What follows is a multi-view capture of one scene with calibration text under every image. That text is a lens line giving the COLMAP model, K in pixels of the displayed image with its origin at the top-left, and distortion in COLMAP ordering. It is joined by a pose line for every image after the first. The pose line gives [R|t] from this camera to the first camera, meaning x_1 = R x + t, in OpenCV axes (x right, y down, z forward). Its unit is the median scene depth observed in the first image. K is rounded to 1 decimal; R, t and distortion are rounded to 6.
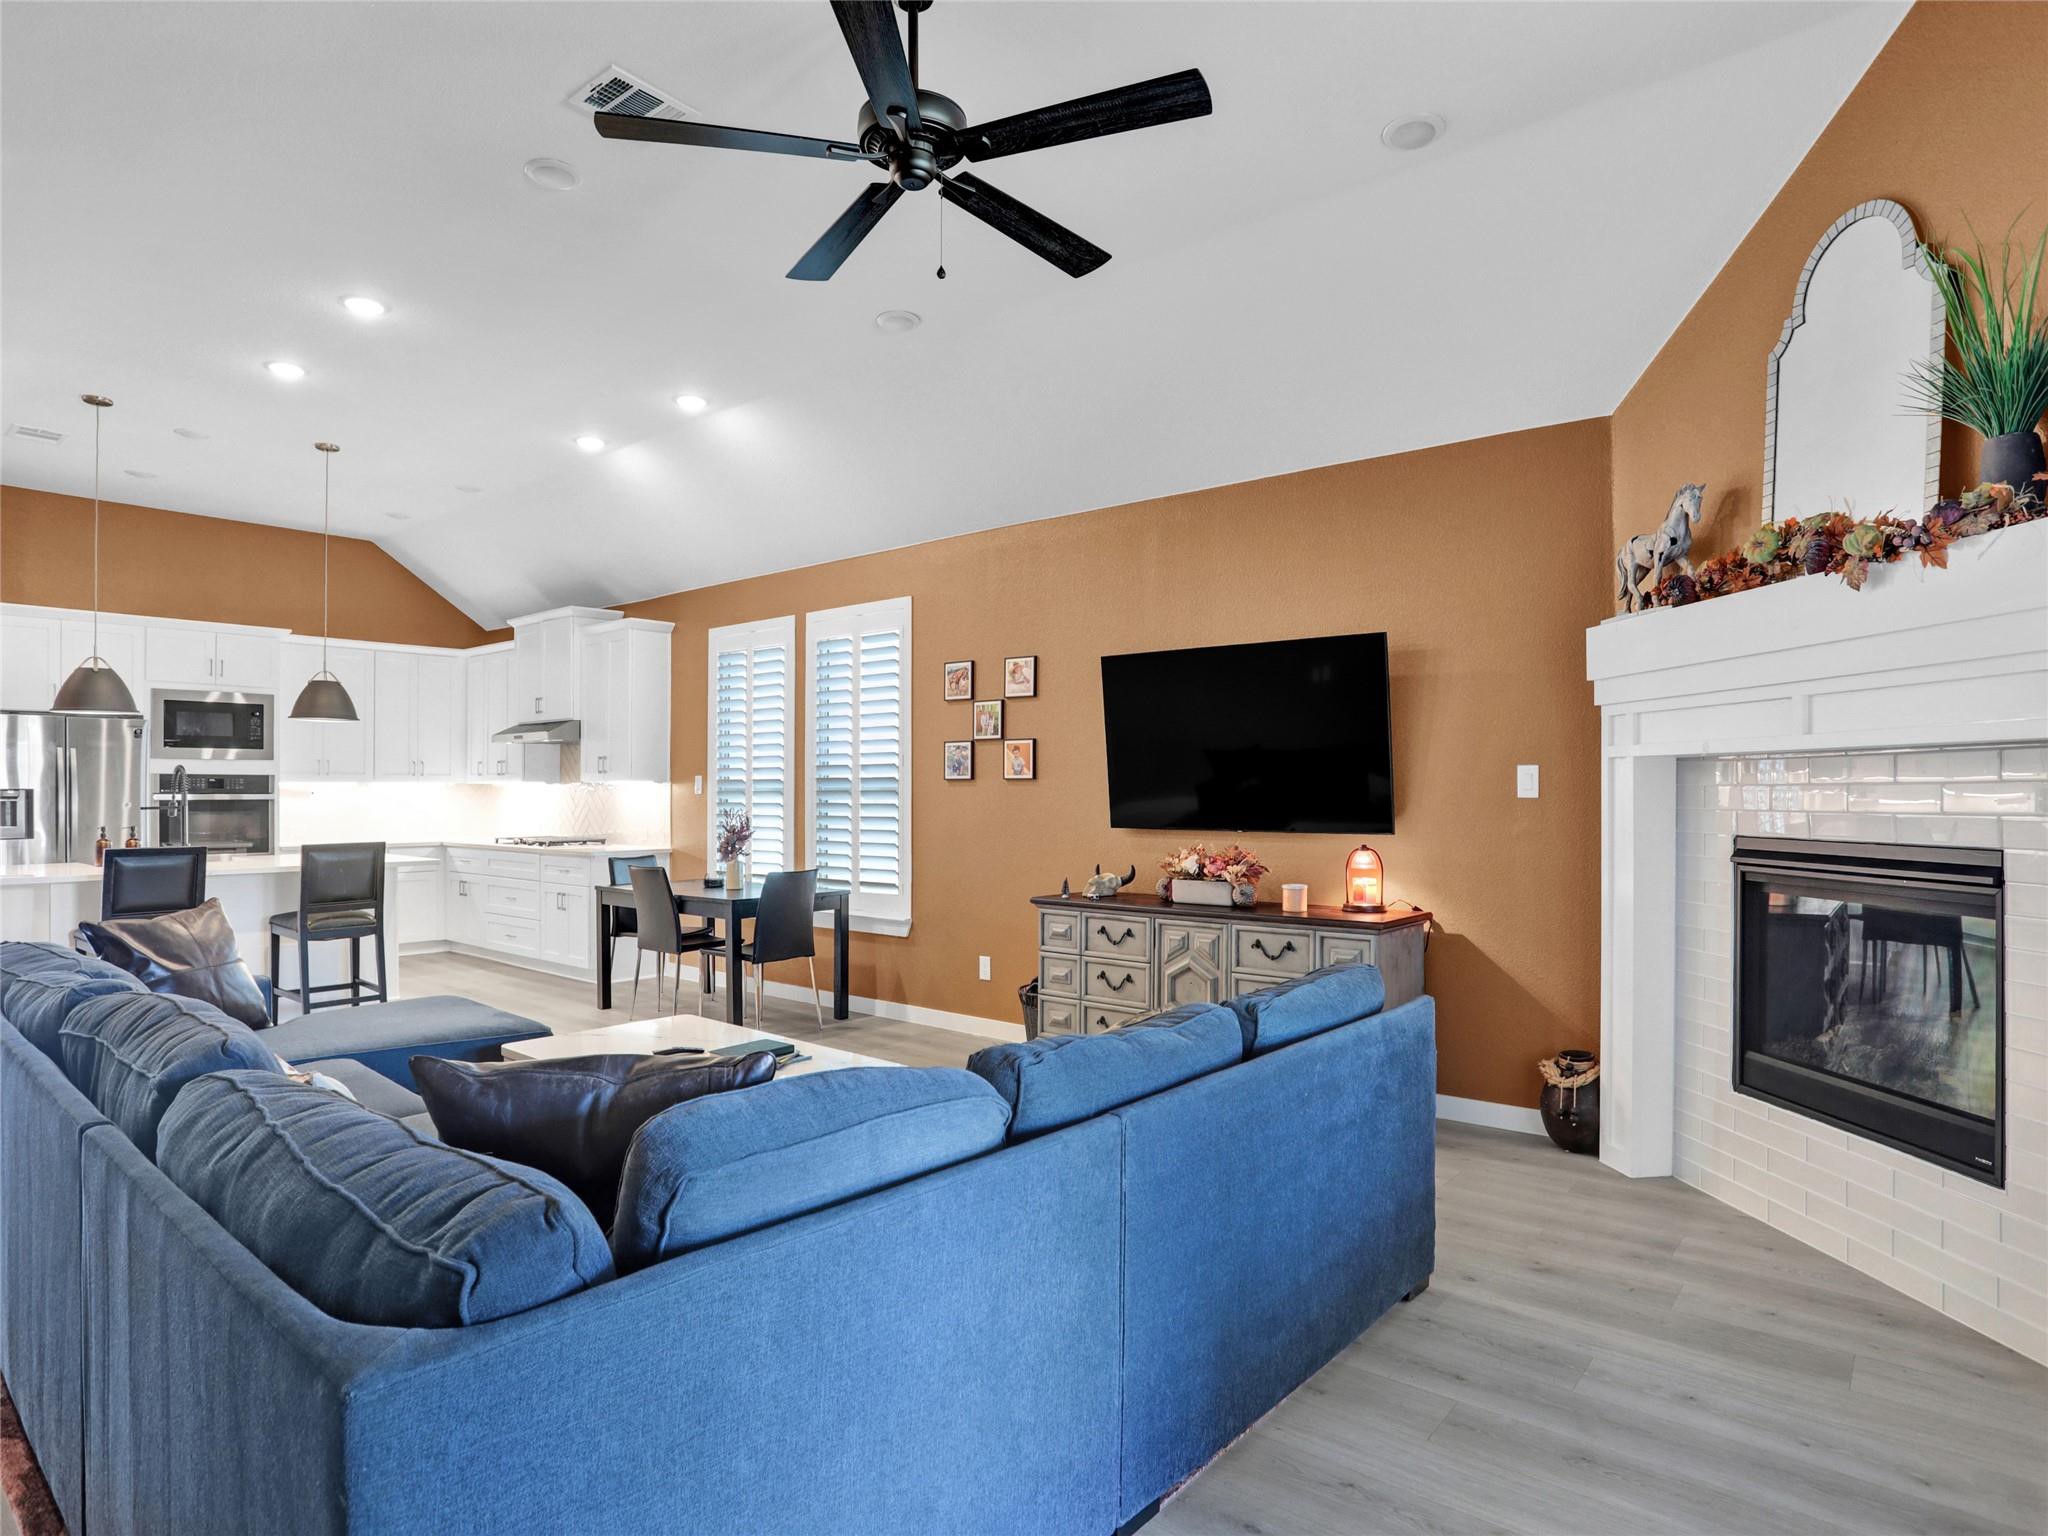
lens RADIAL K [[1138.1, 0, 1011.2], [0, 1138.1, 788.1], [0, 0, 1]] dist [-0.056479, 0.014006]
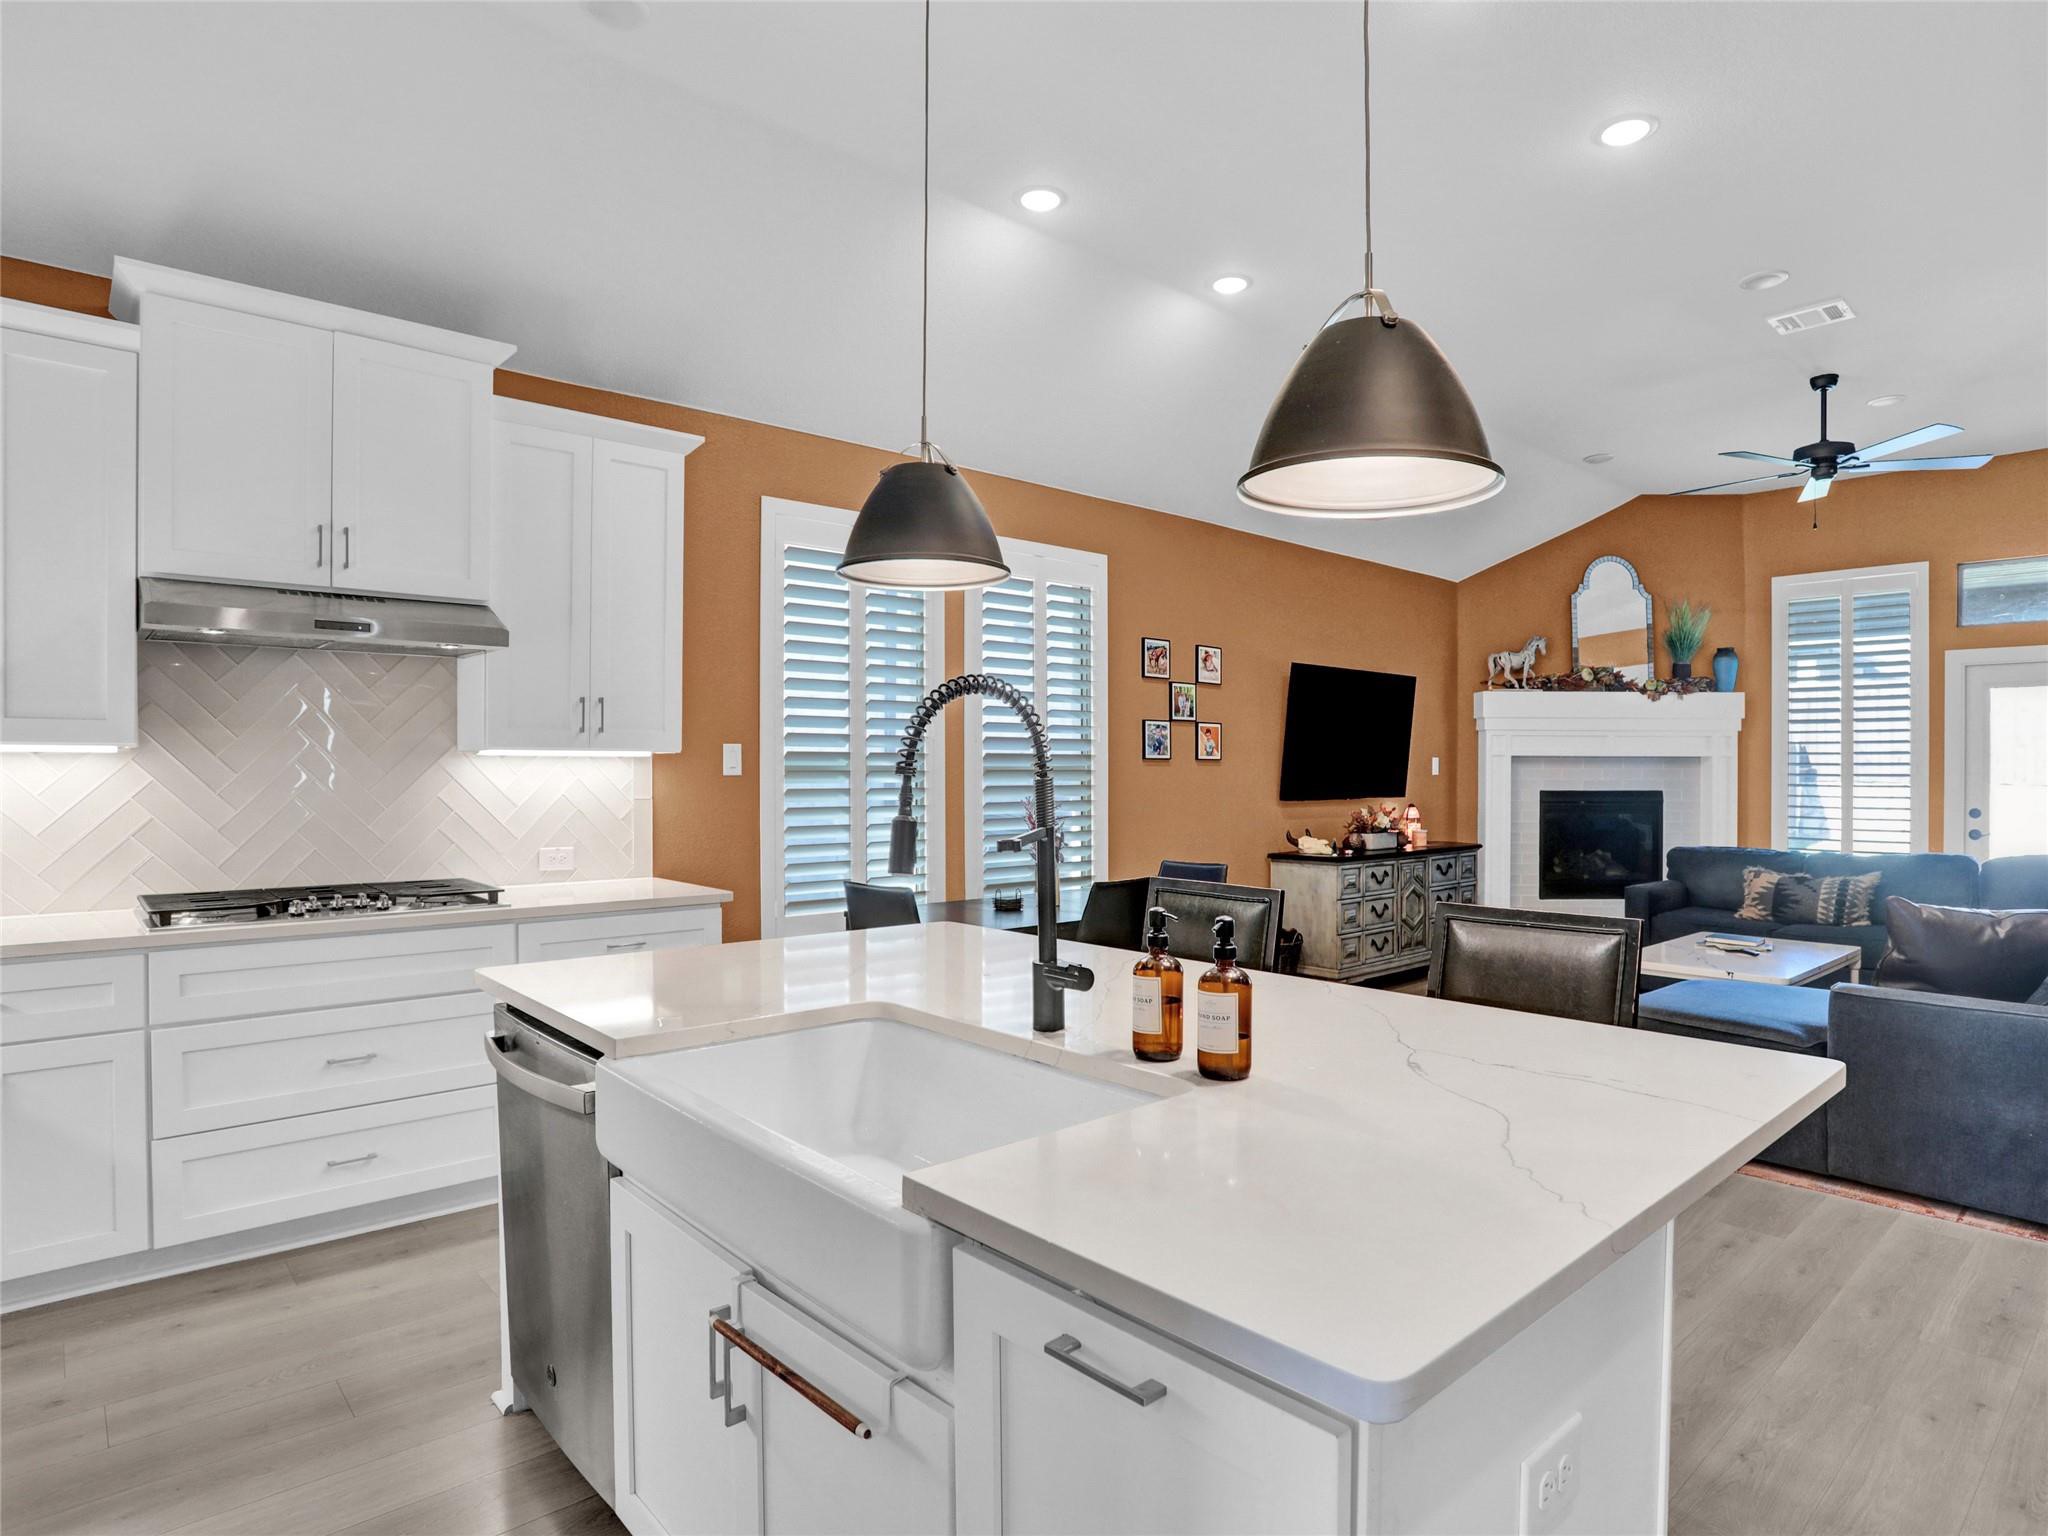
lens RADIAL K [[1138.1, 0, 1062.4], [0, 1138.1, 789.1], [0, 0, 1]] dist [-0.056479, 0.014006]
pose [[0.124125, -0.016251, 0.992134, -0.911713], [-0.003558, 0.999852, 0.016822, 0.001714], [-0.992260, -0.005618, 0.124049, 0.846490]]
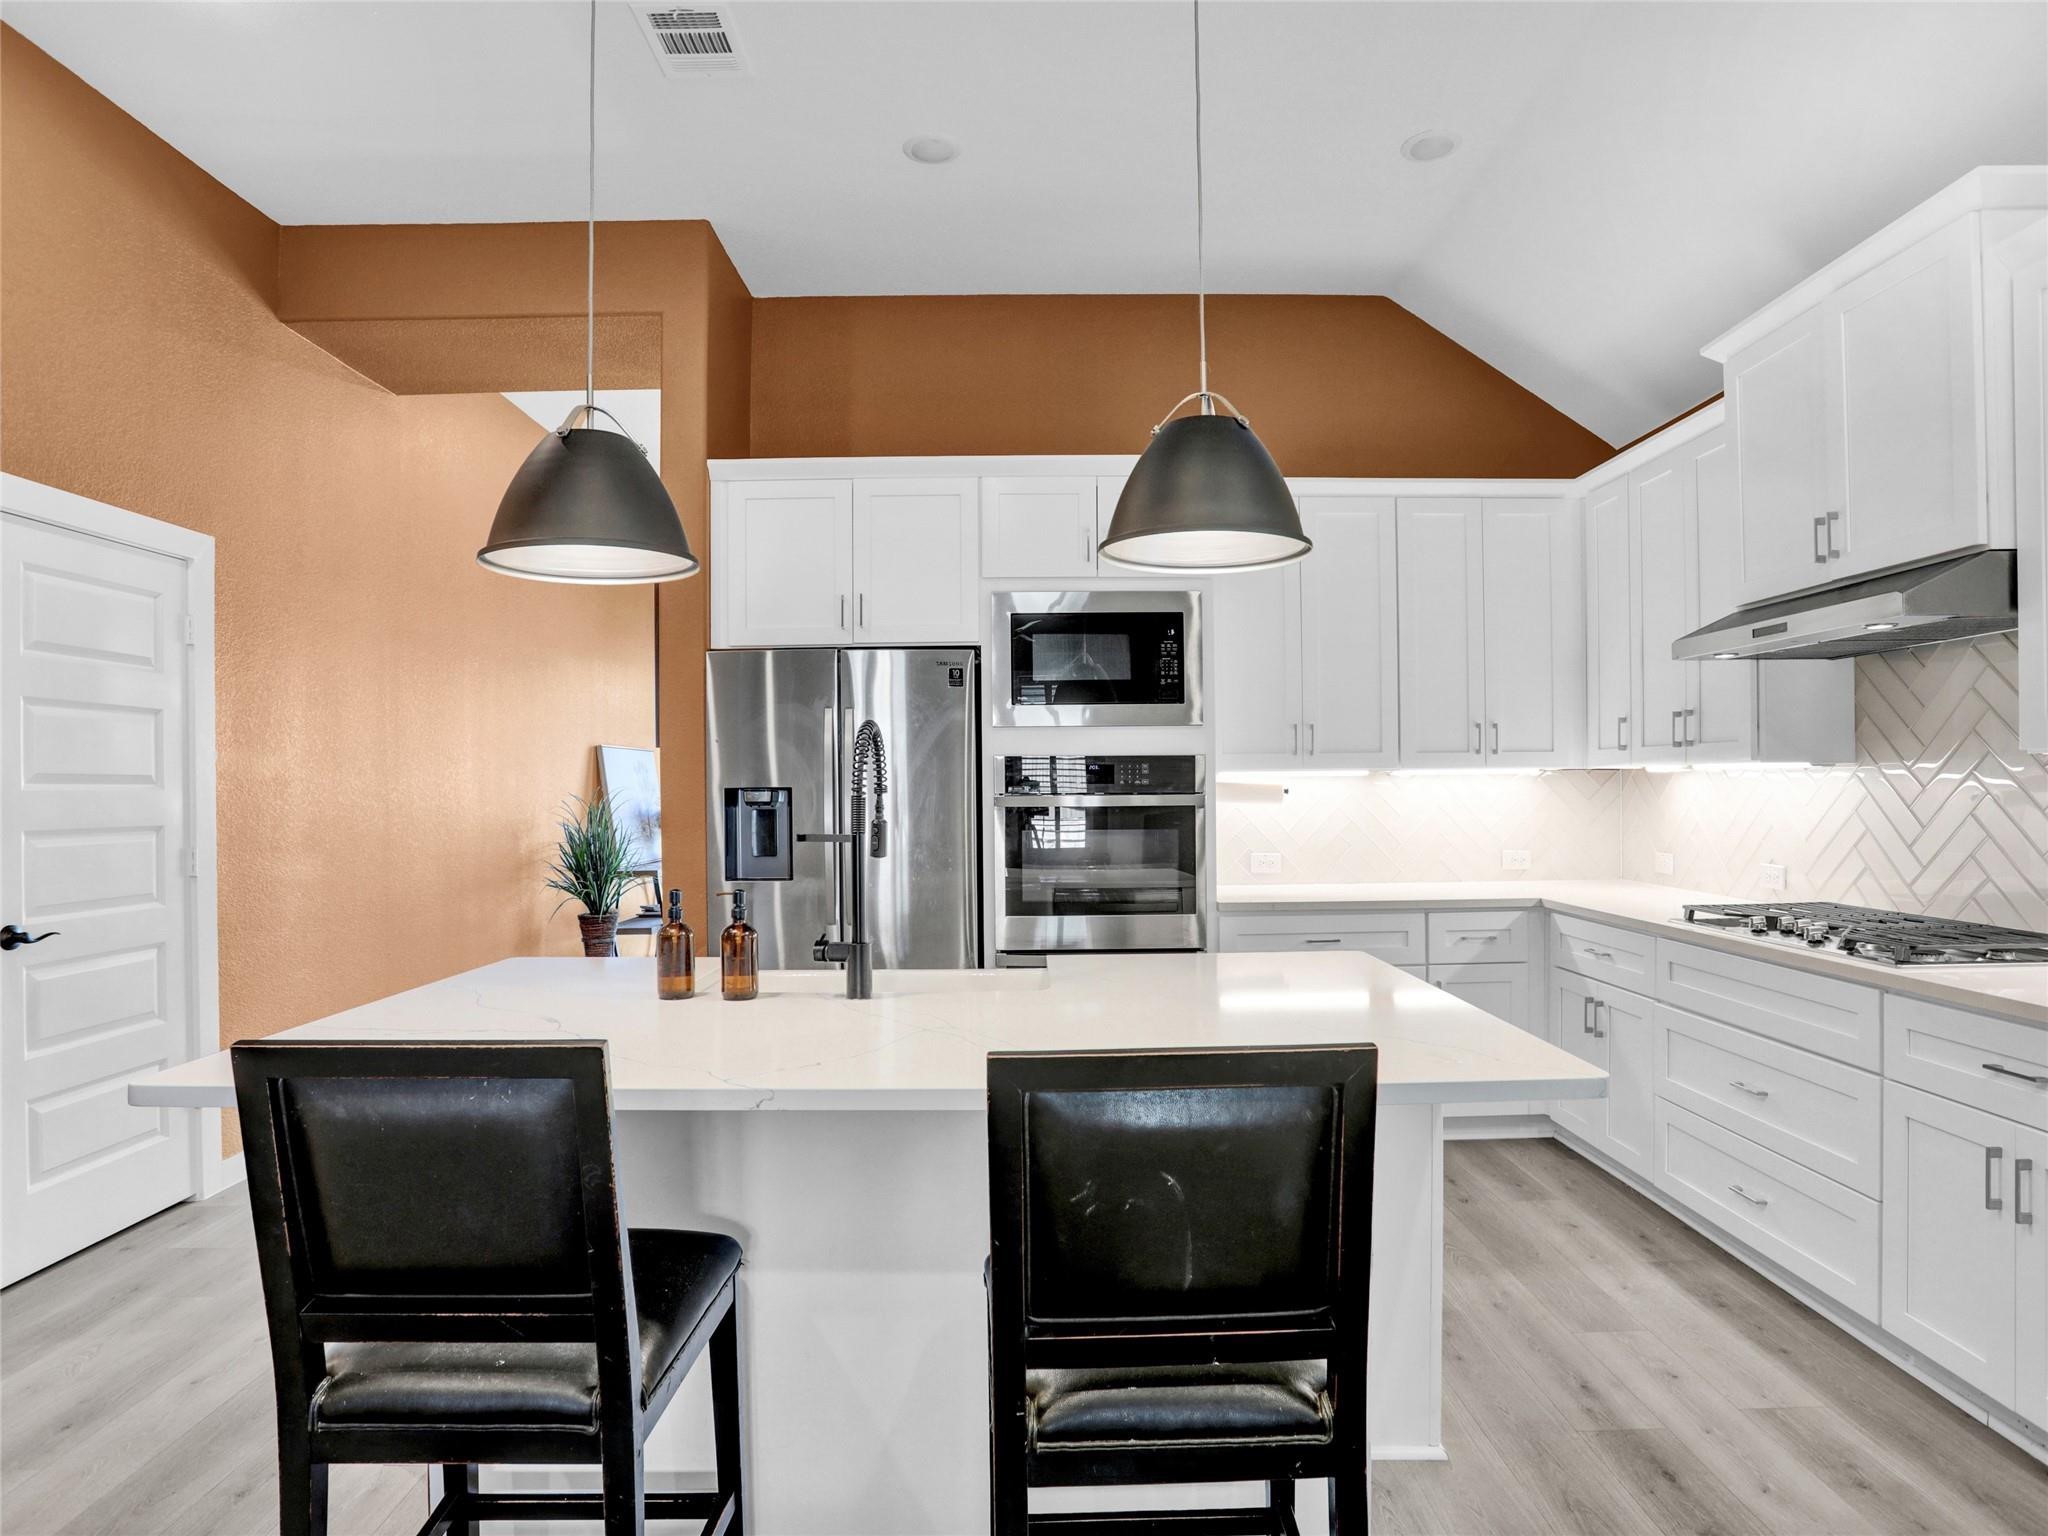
lens RADIAL K [[1138.1, 0, 1026.3], [0, 1138.1, 779.9], [0, 0, 1]] dist [-0.056479, 0.014006]
pose [[0.650830, -0.008638, -0.759174, -0.384881], [0.008723, 0.999954, -0.003900, -0.000123], [0.759173, -0.004084, 0.650876, 0.708698]]
